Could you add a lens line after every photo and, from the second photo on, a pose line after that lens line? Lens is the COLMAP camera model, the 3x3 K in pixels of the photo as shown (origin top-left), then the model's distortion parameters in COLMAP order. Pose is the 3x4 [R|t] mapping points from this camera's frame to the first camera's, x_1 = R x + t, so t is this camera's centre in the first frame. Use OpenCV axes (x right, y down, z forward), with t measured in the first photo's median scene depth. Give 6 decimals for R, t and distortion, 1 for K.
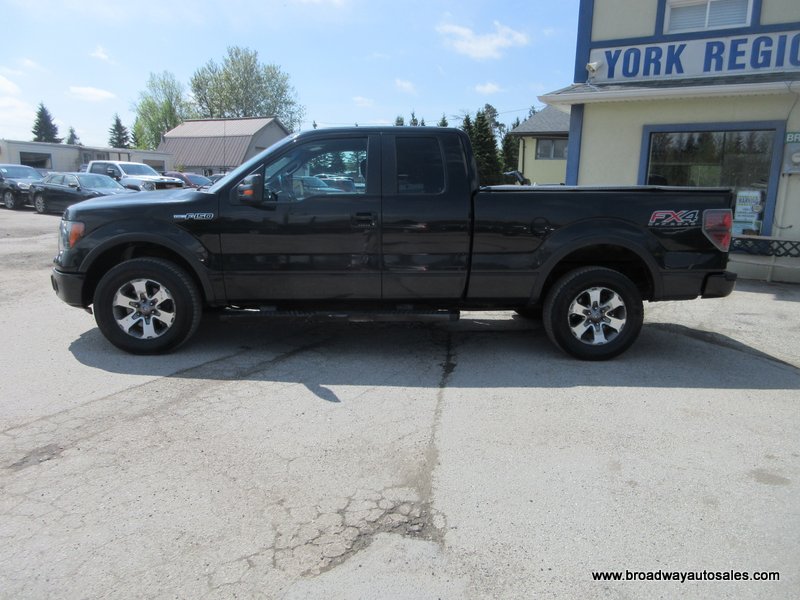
lens RADIAL K [[604.8, 0, 401.3], [0, 604.8, 305.3], [0, 0, 1]] dist [0.017235, -0.013758]
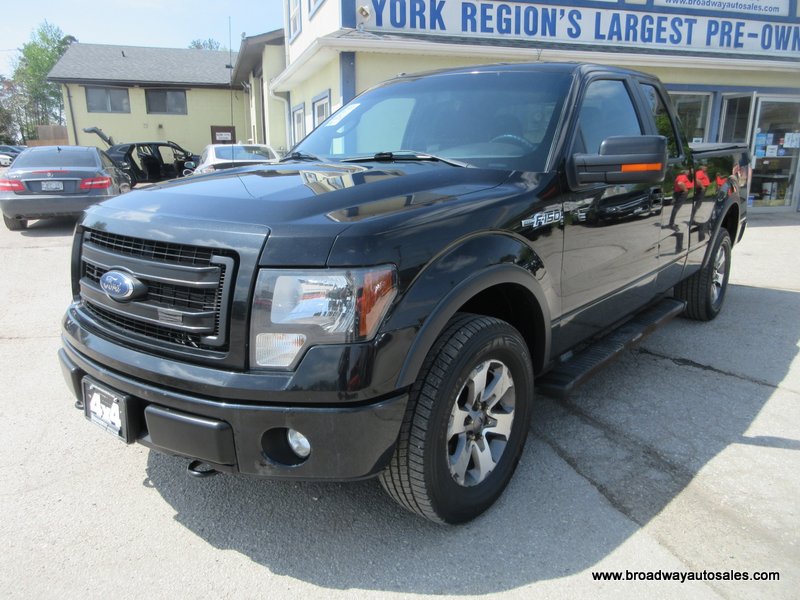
lens RADIAL K [[604.8, 0, 402.0], [0, 604.8, 300.8], [0, 0, 1]] dist [0.017235, -0.013758]
pose [[0.669293, -0.203857, 0.714485, -0.411655], [0.159501, 0.978626, 0.129810, -0.083612], [-0.725677, 0.027080, 0.687503, 0.373865]]
